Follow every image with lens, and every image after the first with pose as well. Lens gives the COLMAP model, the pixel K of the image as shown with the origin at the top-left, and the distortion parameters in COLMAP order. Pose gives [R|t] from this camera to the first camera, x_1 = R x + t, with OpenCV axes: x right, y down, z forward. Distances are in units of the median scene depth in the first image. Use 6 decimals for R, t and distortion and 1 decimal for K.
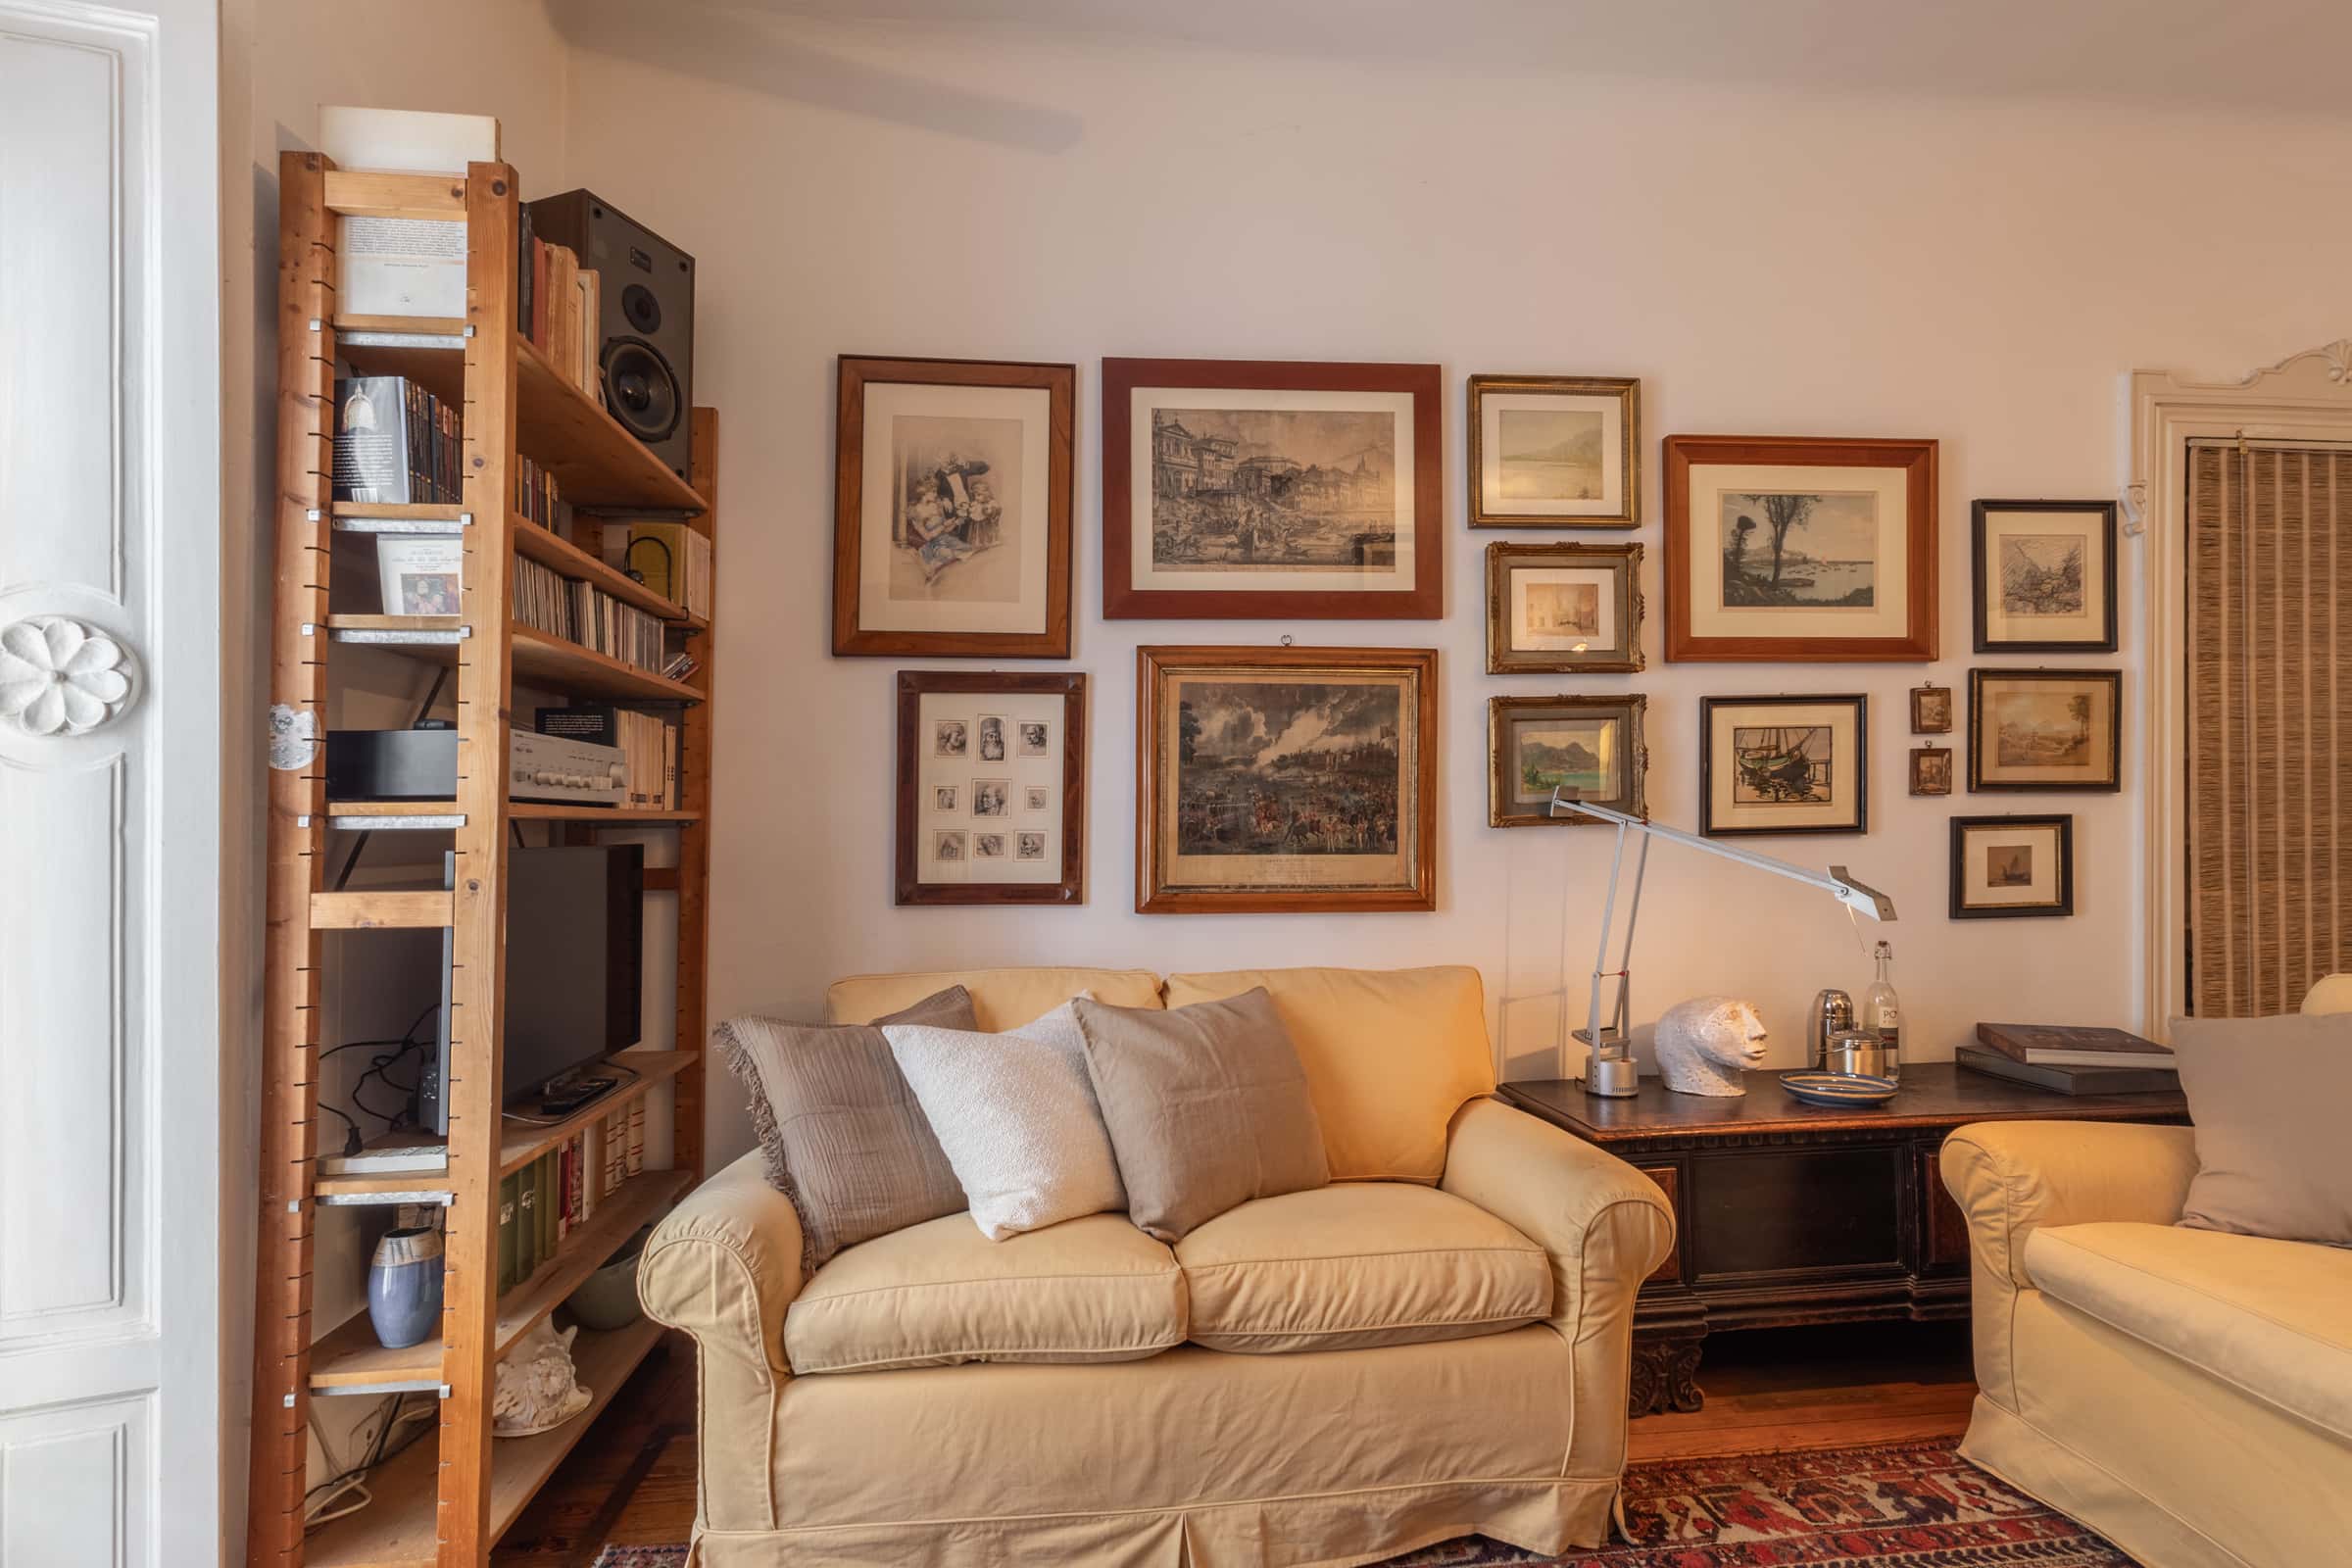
lens RADIAL K [[1102.1, 0, 1181.1], [0, 1102.1, 823.0], [0, 0, 1]] dist [-0.001057, 0.000715]
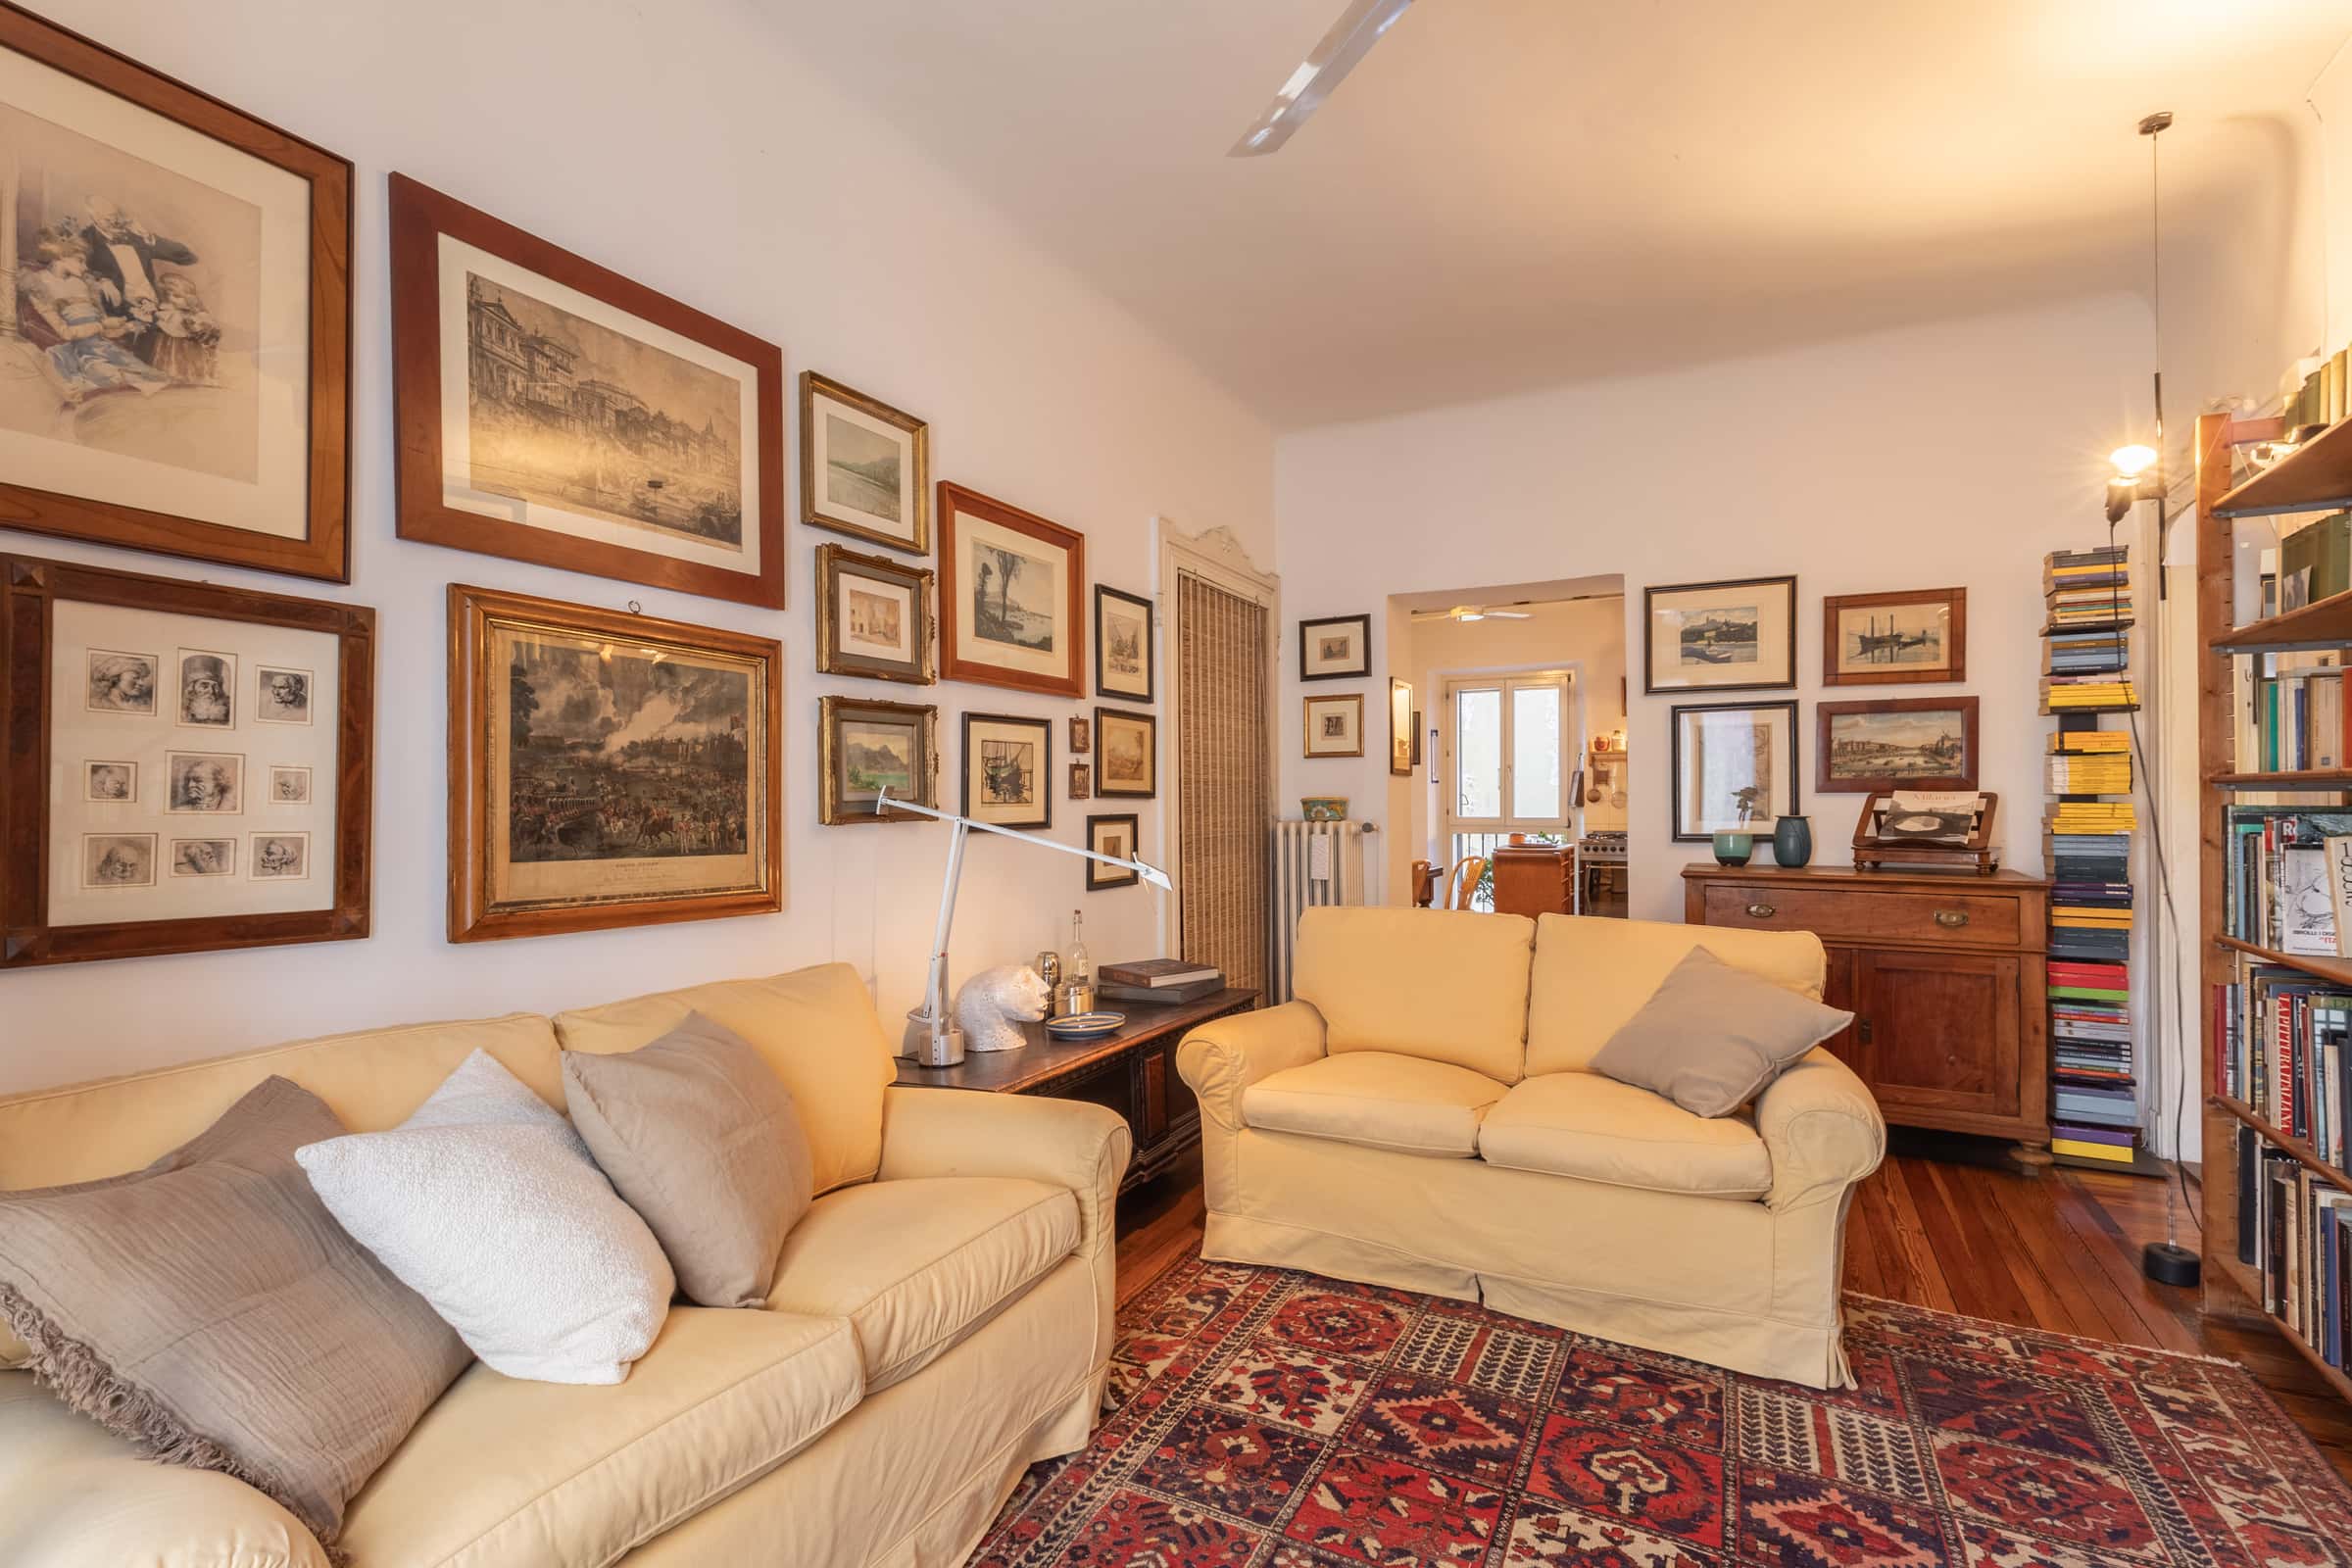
lens RADIAL K [[1088.2, 0, 1170.7], [0, 1088.2, 819.6], [0, 0, 1]] dist [-0.000803, 0.001398]
pose [[0.554108, -0.001704, 0.832443, -0.377978], [0.005410, 0.999984, -0.001555, 0.002525], [-0.832427, 0.005365, 0.554108, 0.188191]]
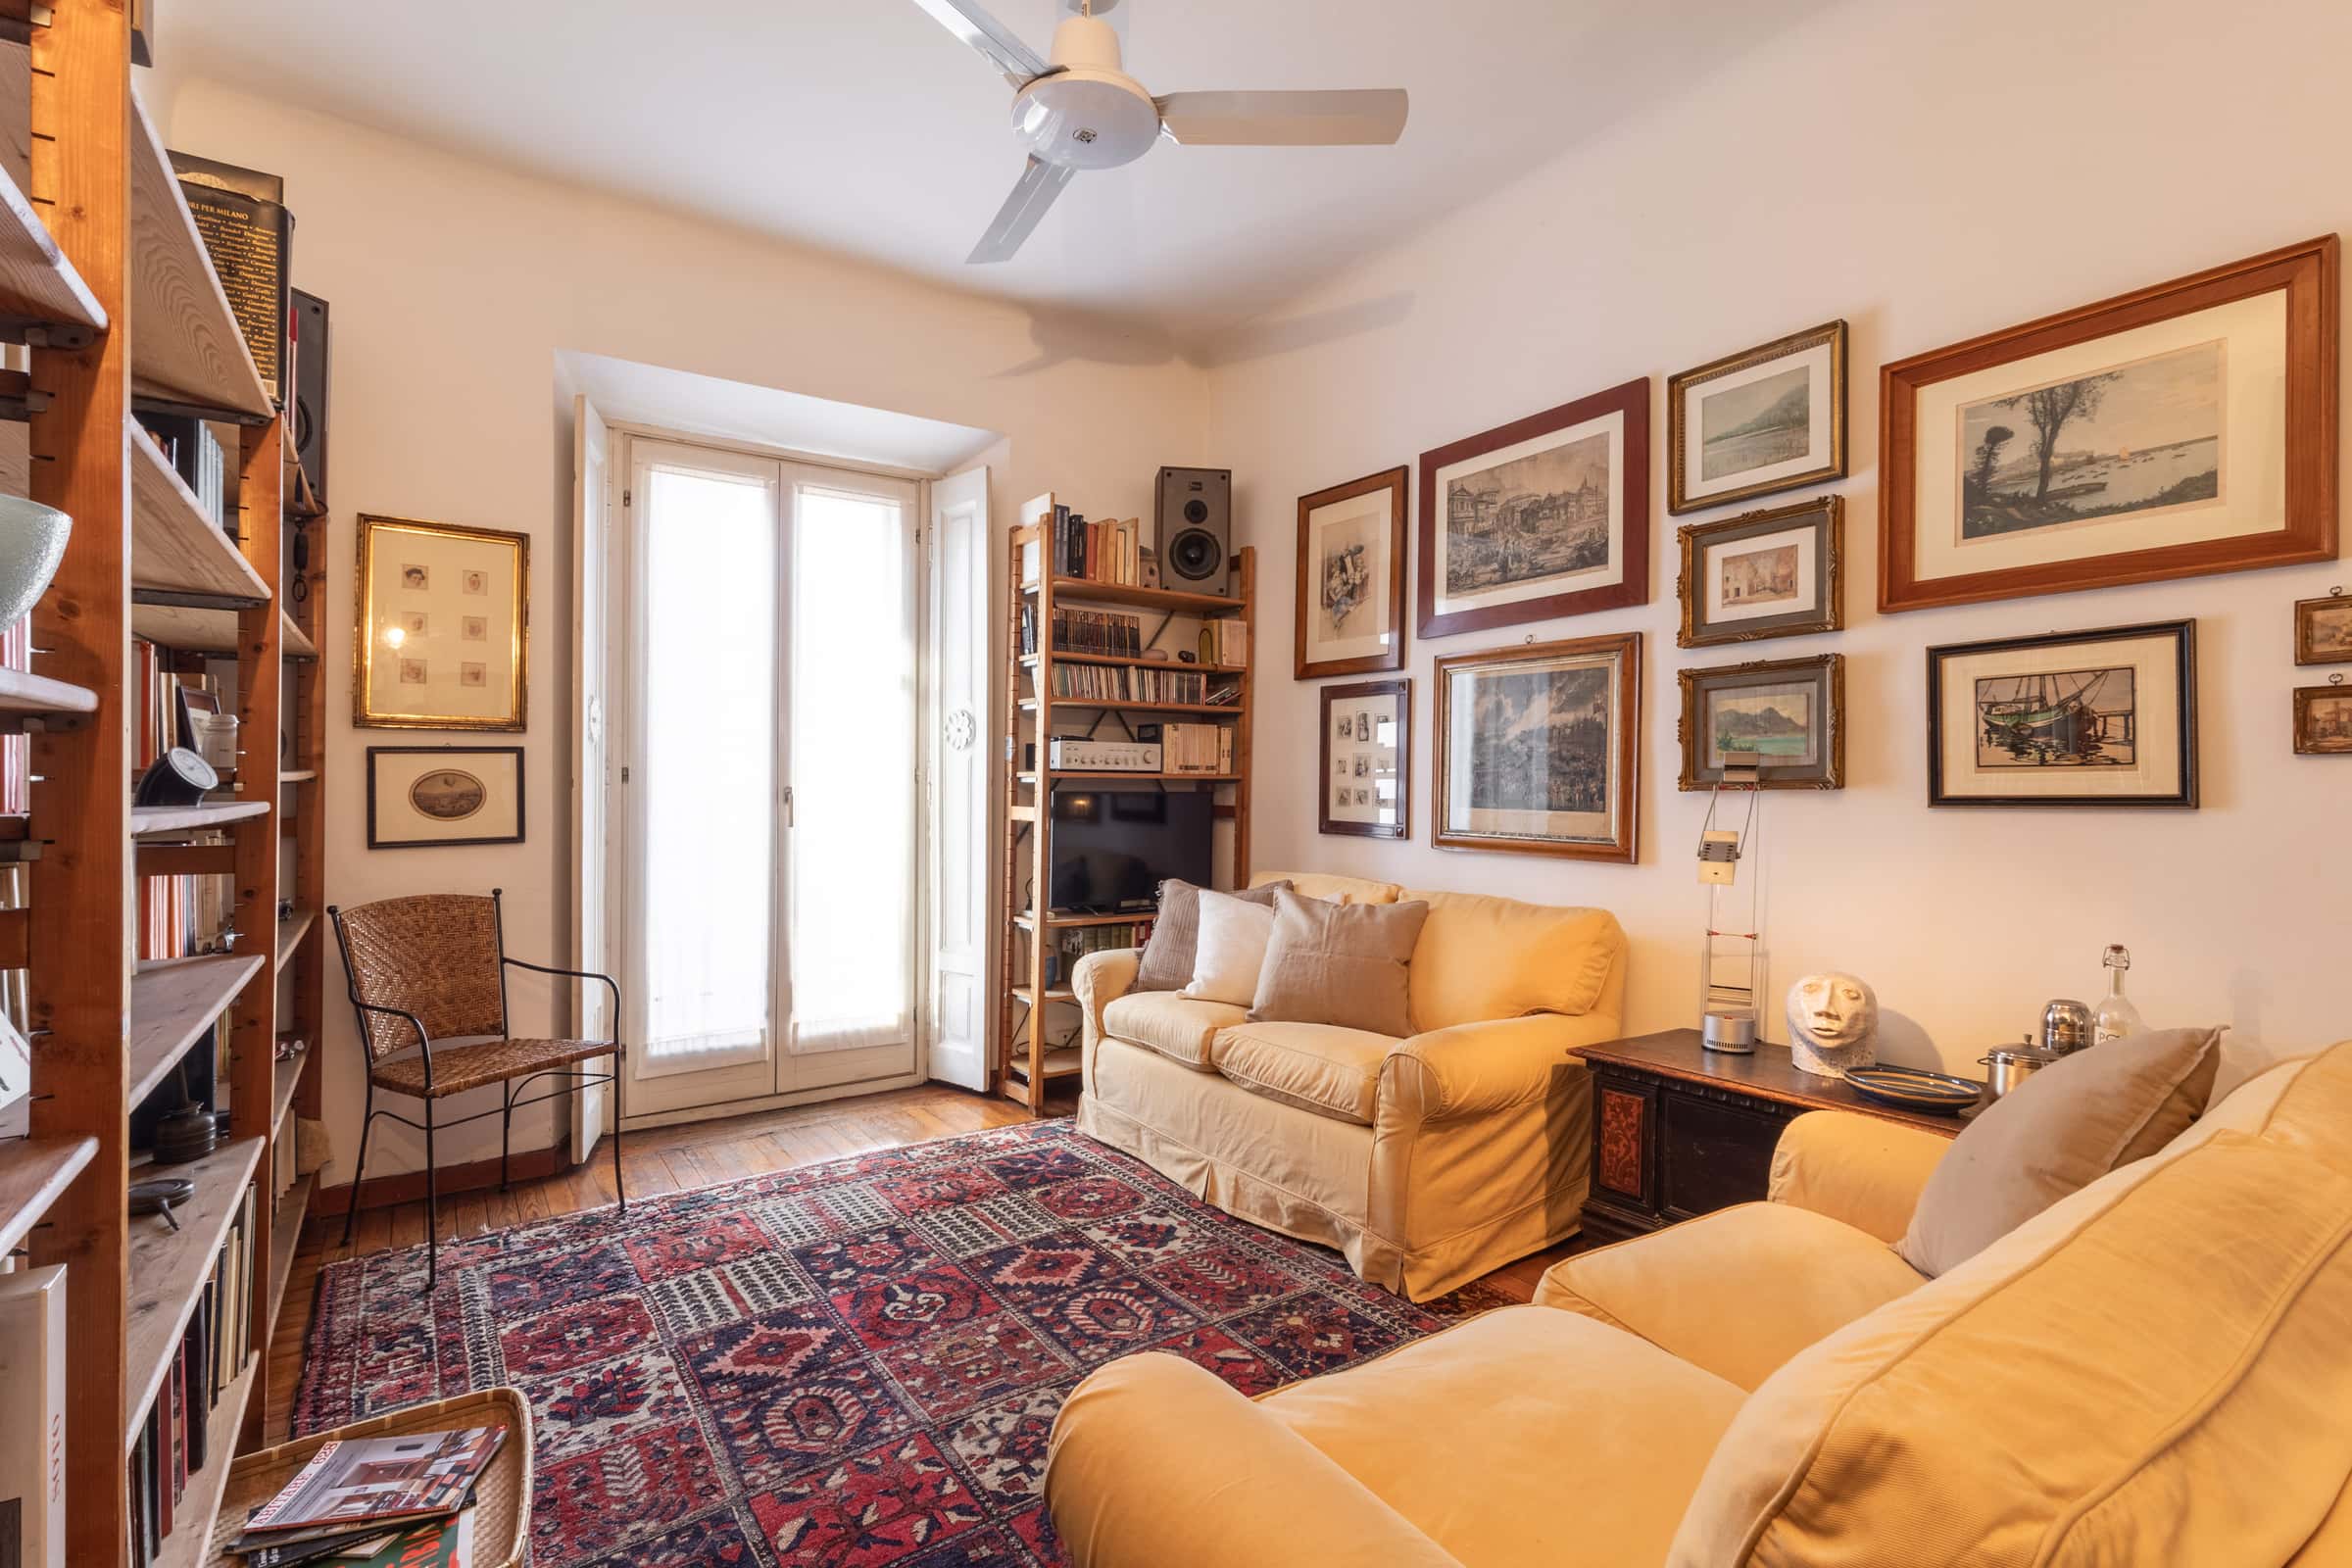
lens RADIAL K [[1084.4, 0, 1146.2], [0, 1084.4, 781.0], [0, 0, 1]] dist [0.000440, 0.000220]
pose [[0.469490, 0.007392, -0.882907, 0.984755], [-0.007088, 0.999964, 0.004603, -0.006957], [0.882909, 0.004097, 0.469526, 0.037609]]
